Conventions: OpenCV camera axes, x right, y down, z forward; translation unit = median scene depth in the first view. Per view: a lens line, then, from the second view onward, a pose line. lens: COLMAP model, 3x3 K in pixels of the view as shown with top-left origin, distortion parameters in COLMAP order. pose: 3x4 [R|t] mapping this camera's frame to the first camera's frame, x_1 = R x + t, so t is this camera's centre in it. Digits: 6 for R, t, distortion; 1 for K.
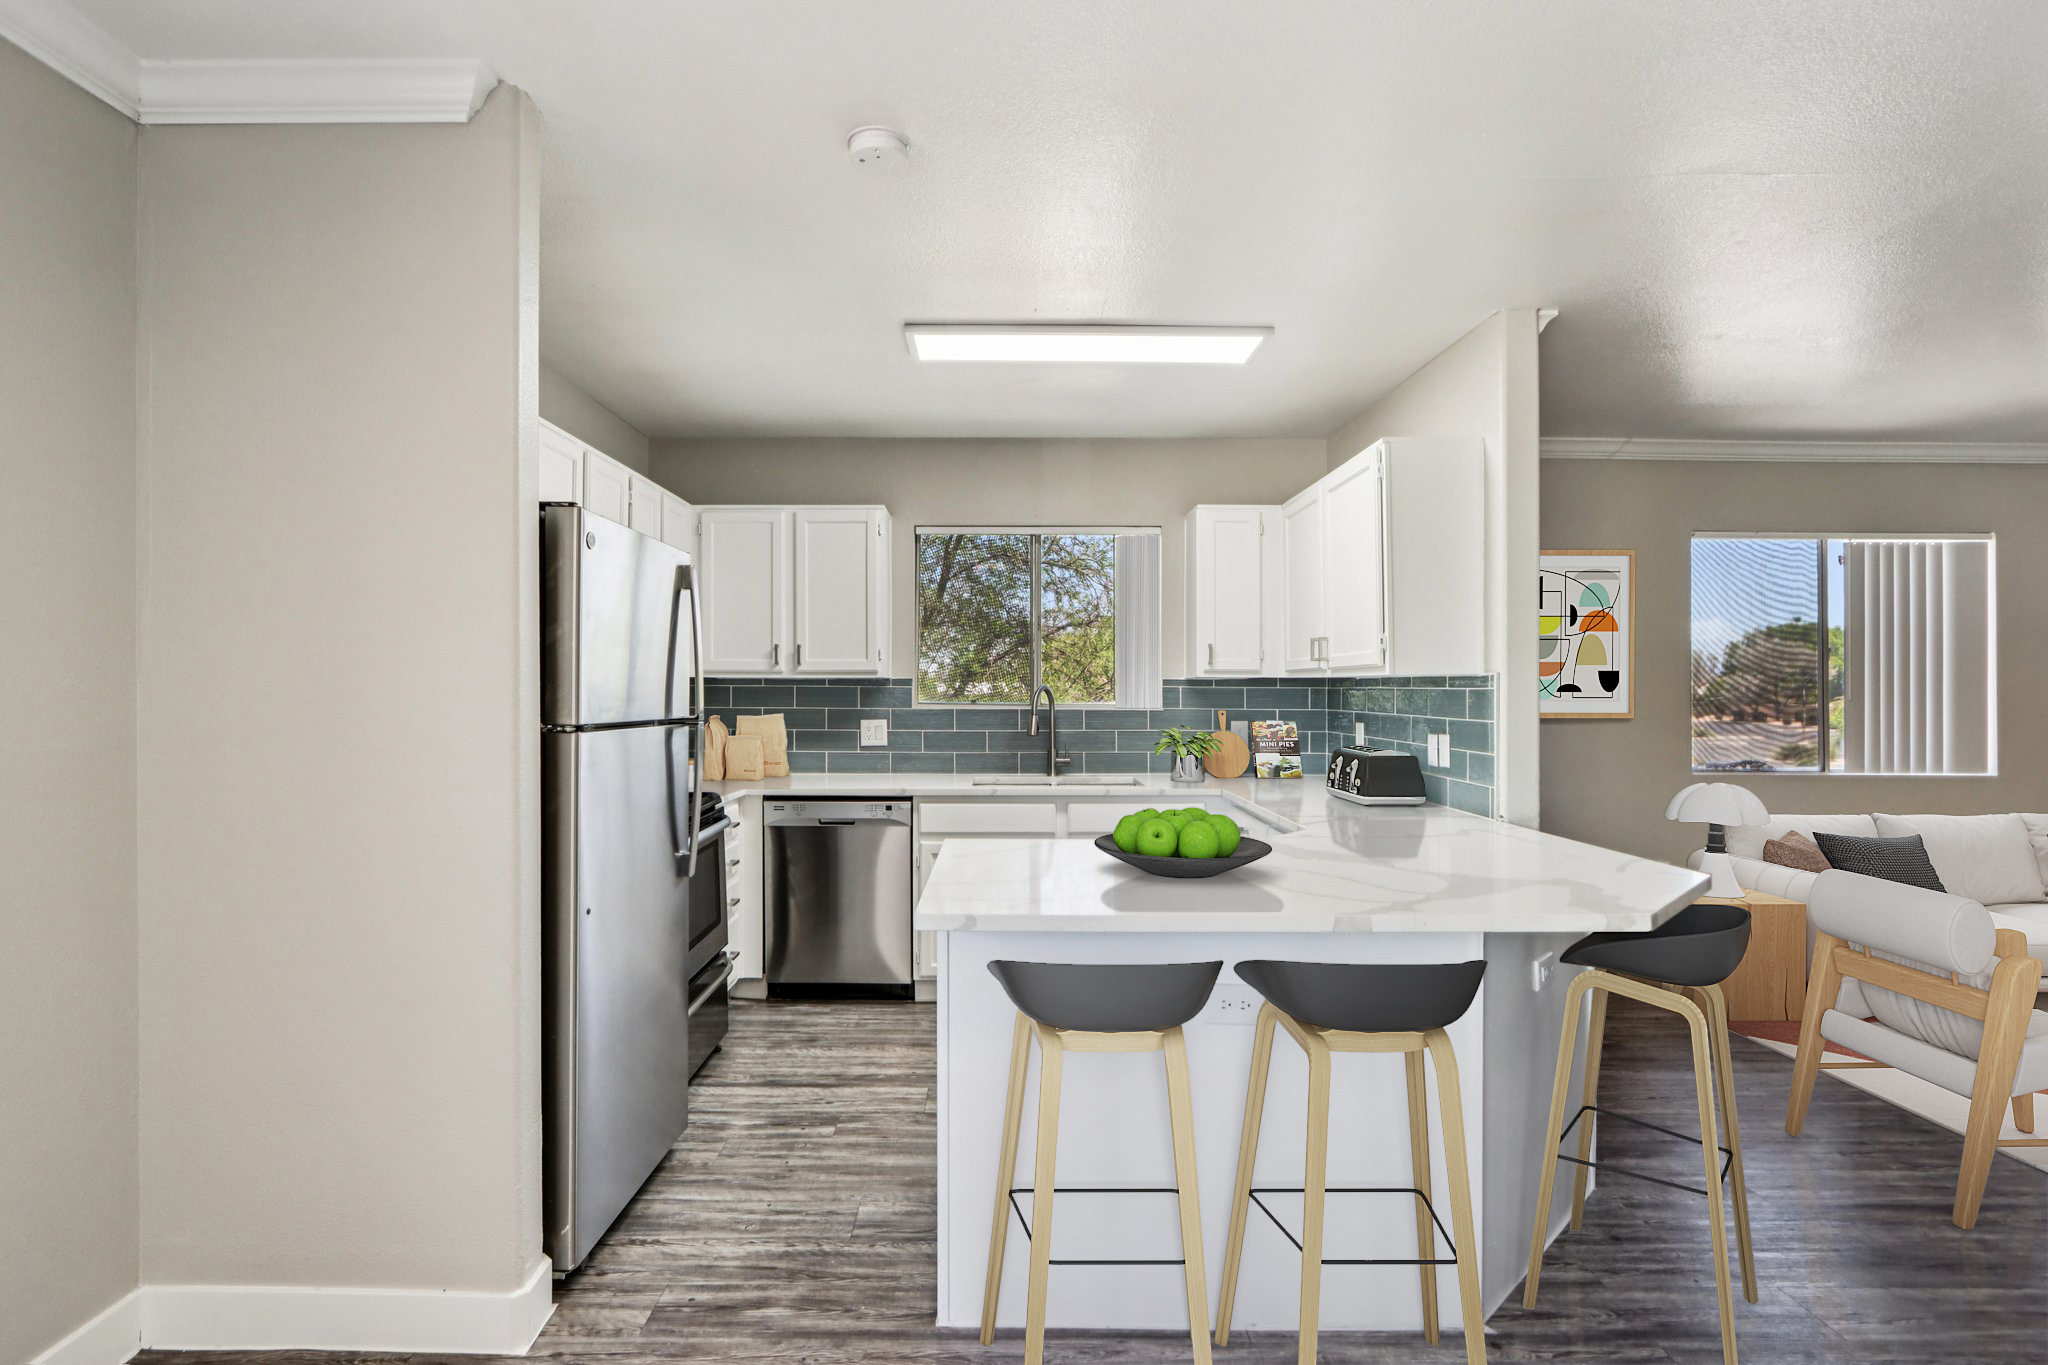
lens RADIAL K [[989.8, 0, 983.6], [0, 989.8, 687.3], [0, 0, 1]] dist [-0.006911, 0.000267]
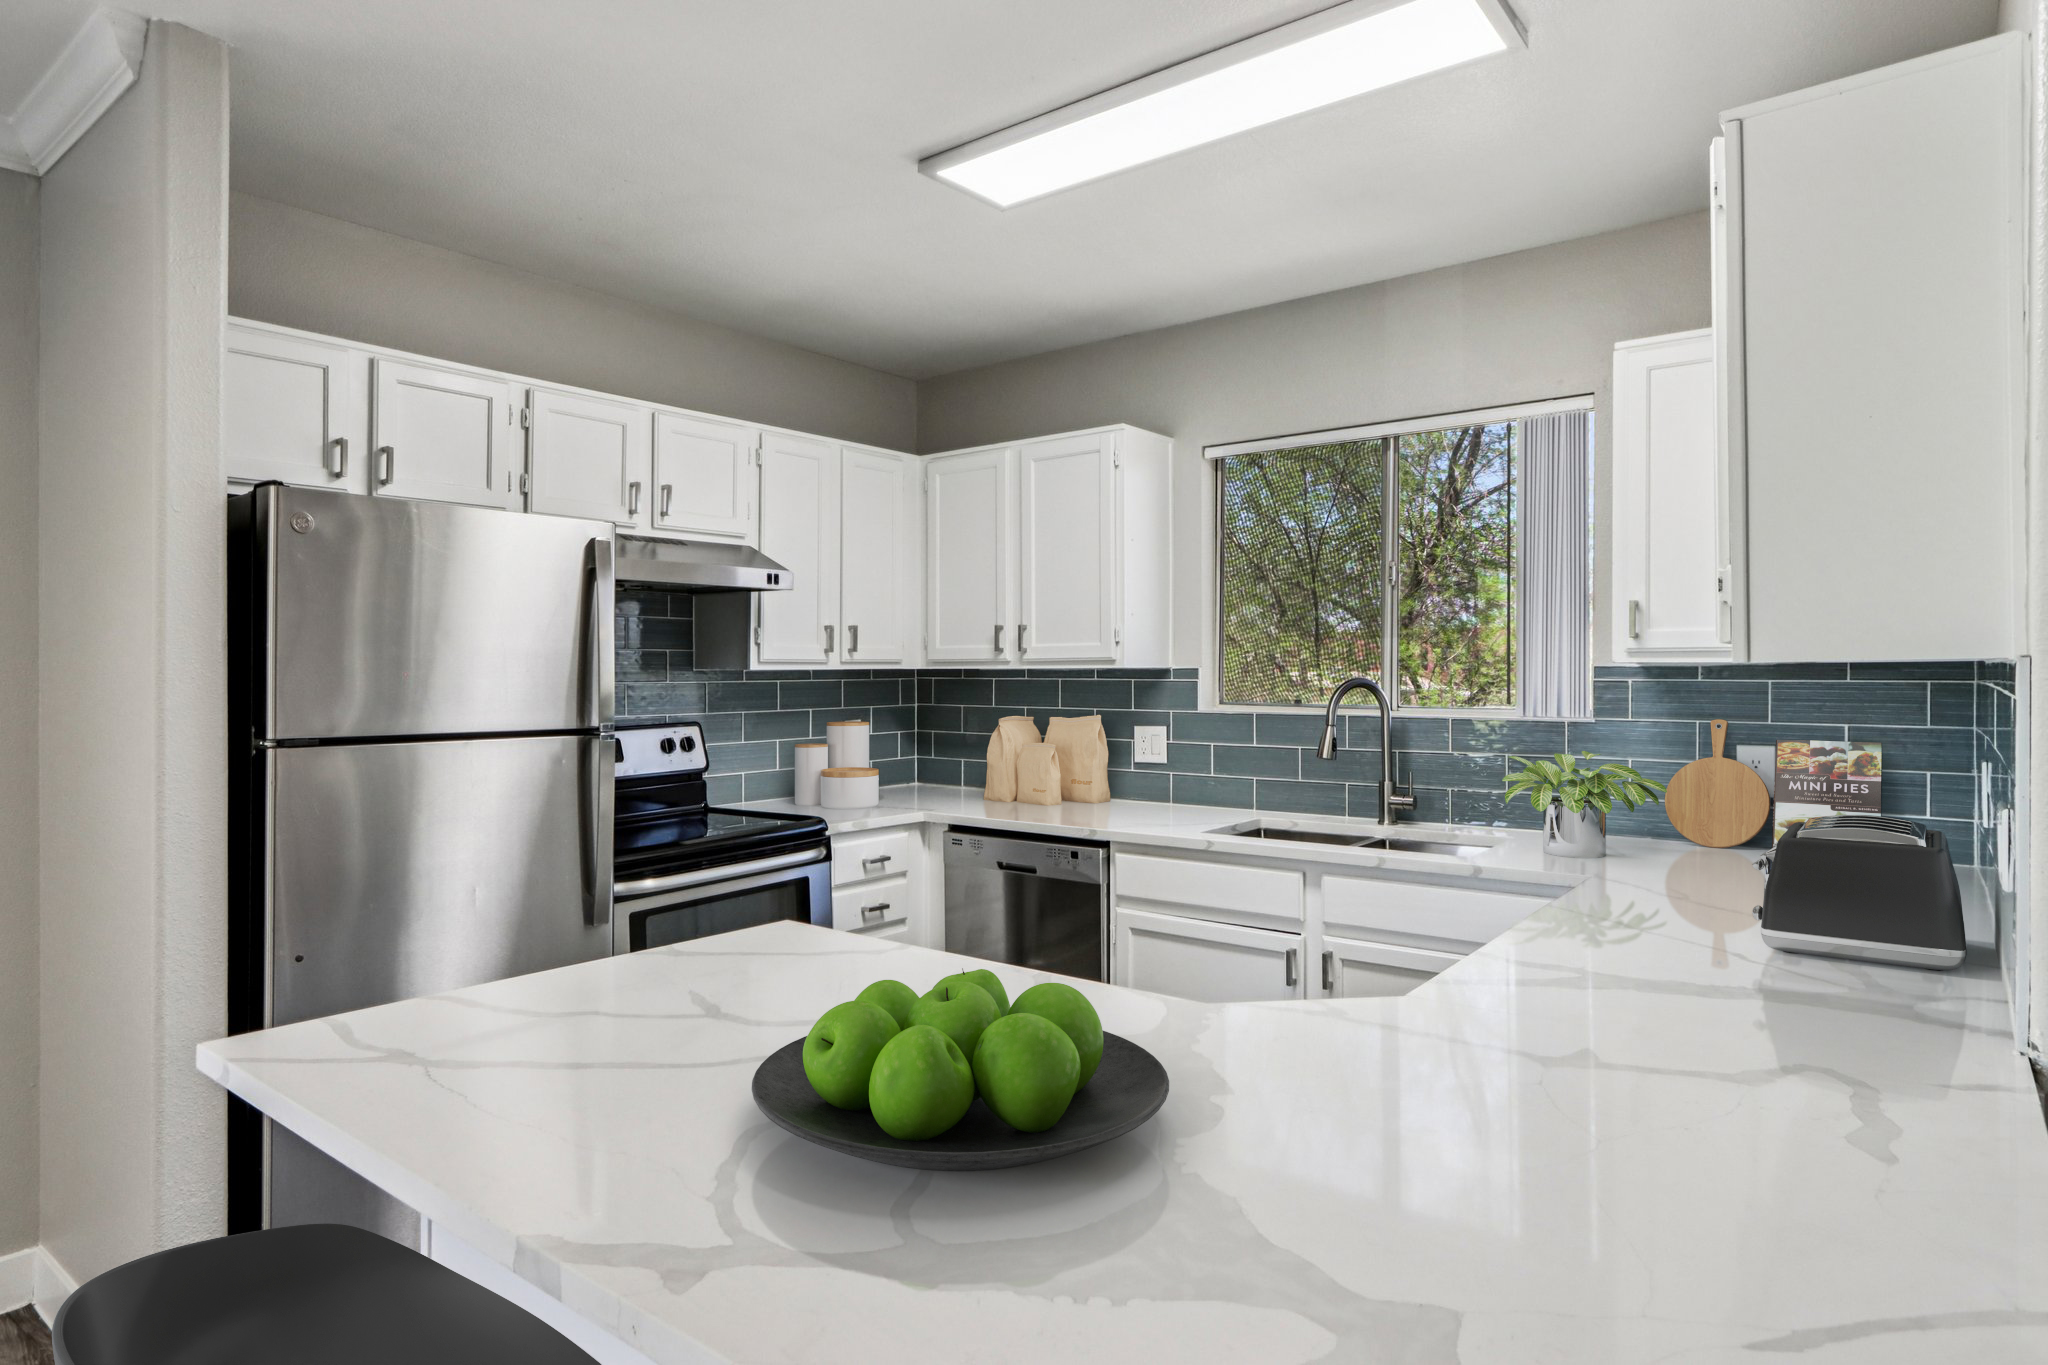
lens RADIAL K [[1156.0, 0, 998.8], [0, 1156.0, 671.5], [0, 0, 1]] dist [-0.009802, 0.004171]
pose [[0.781228, -0.005473, -0.624222, 0.373678], [0.007223, 0.999974, 0.000271, -0.008873], [0.624204, -0.004721, 0.781247, 0.323926]]
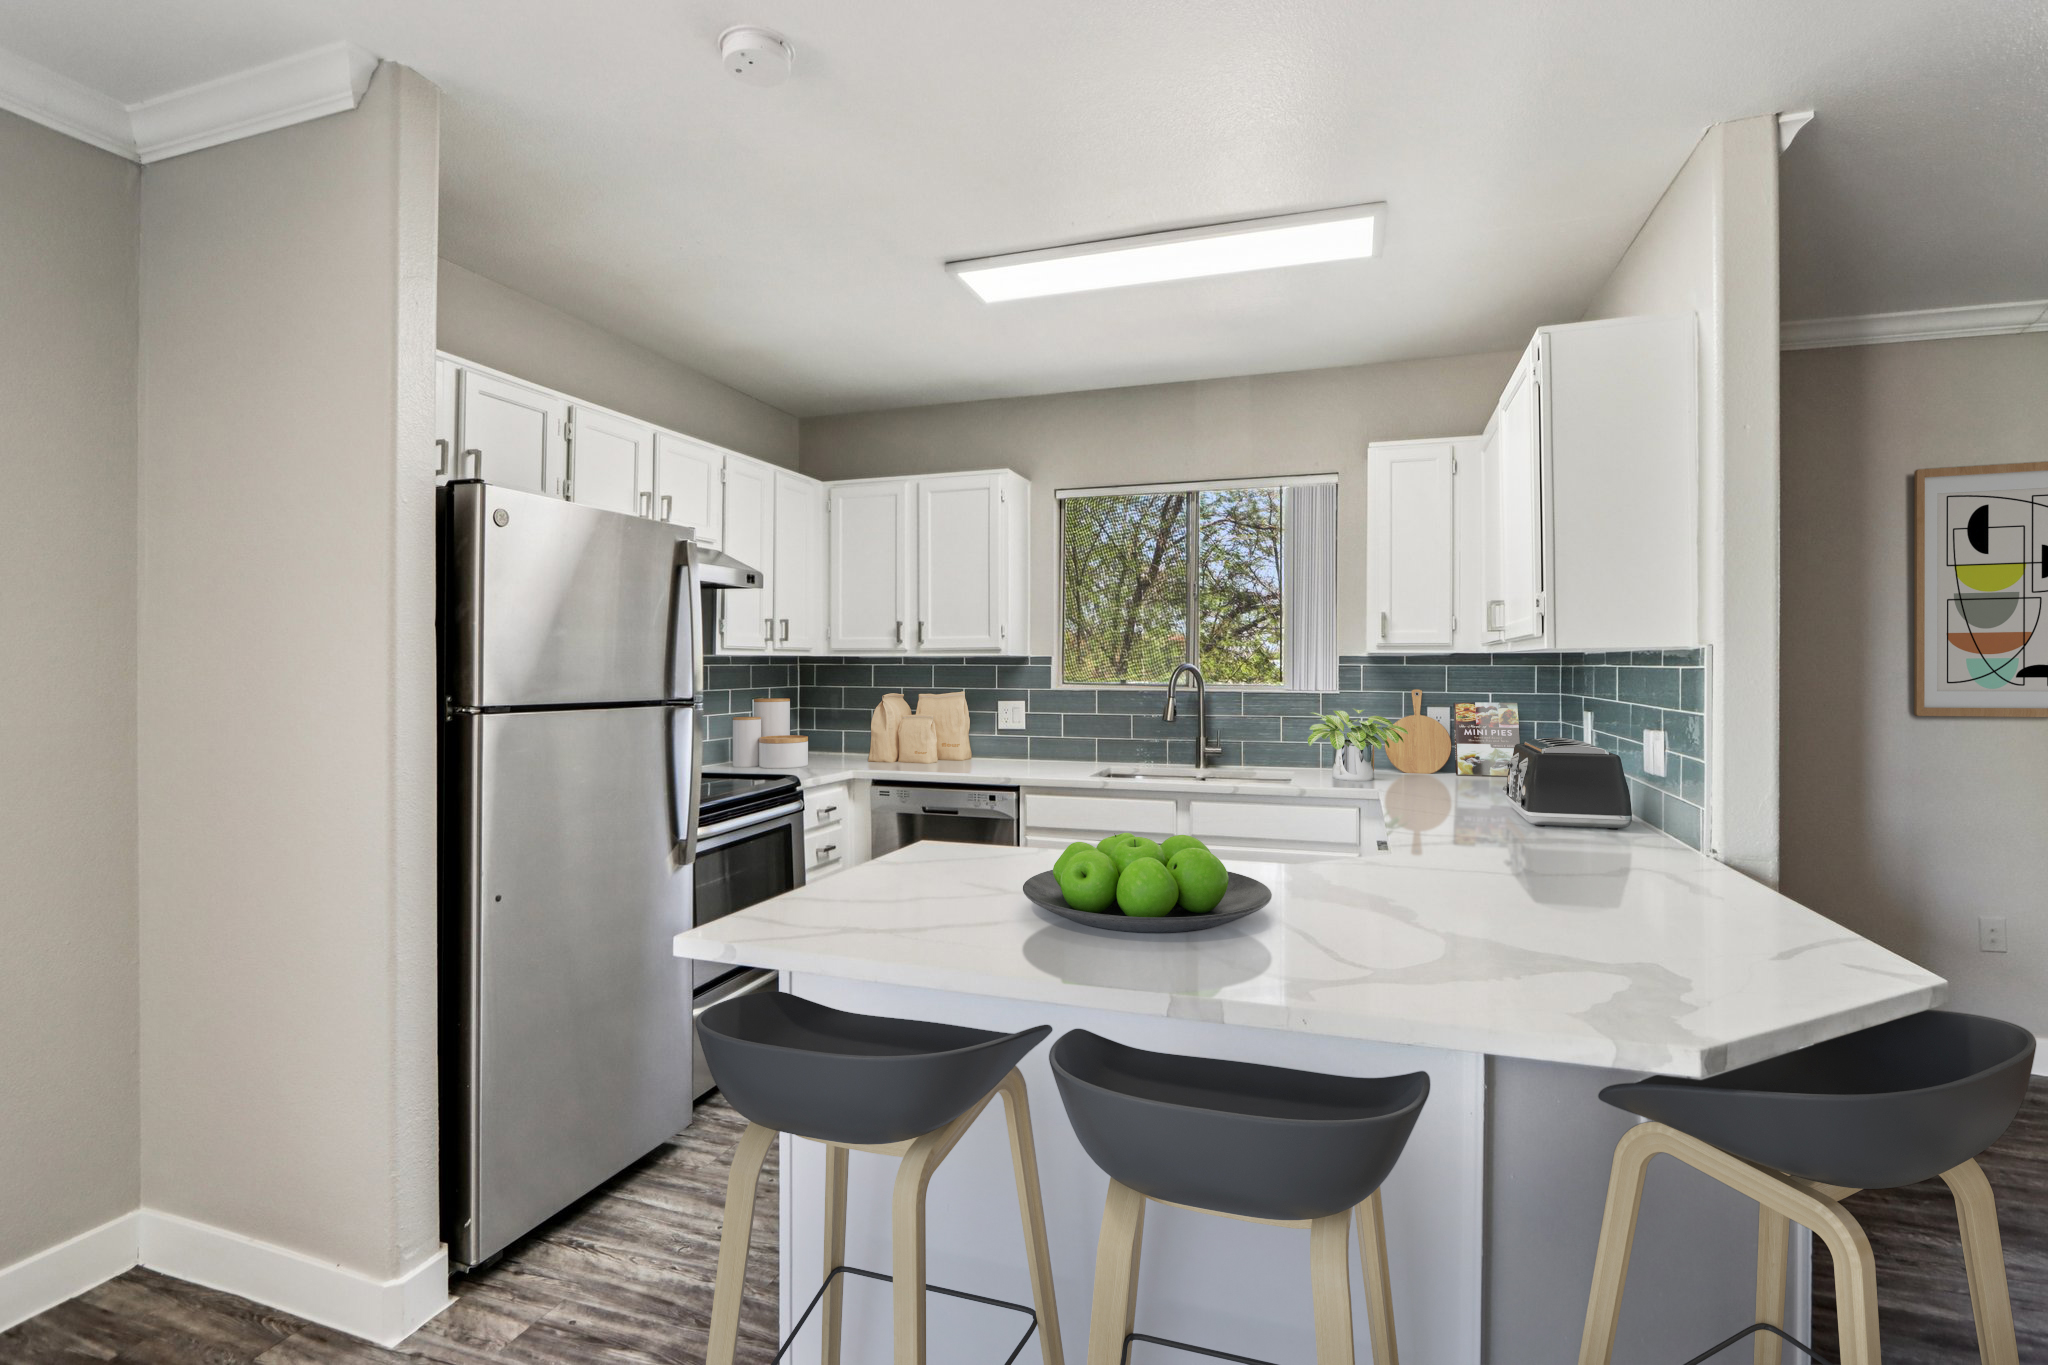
lens RADIAL K [[989.8, 0, 993.0], [0, 989.8, 662.7], [0, 0, 1]] dist [-0.006911, 0.000267]
pose [[0.943372, -0.003370, -0.331720, 0.209365], [0.002616, 0.999993, -0.002722, -0.000858], [0.331727, 0.001700, 0.943374, 0.132903]]
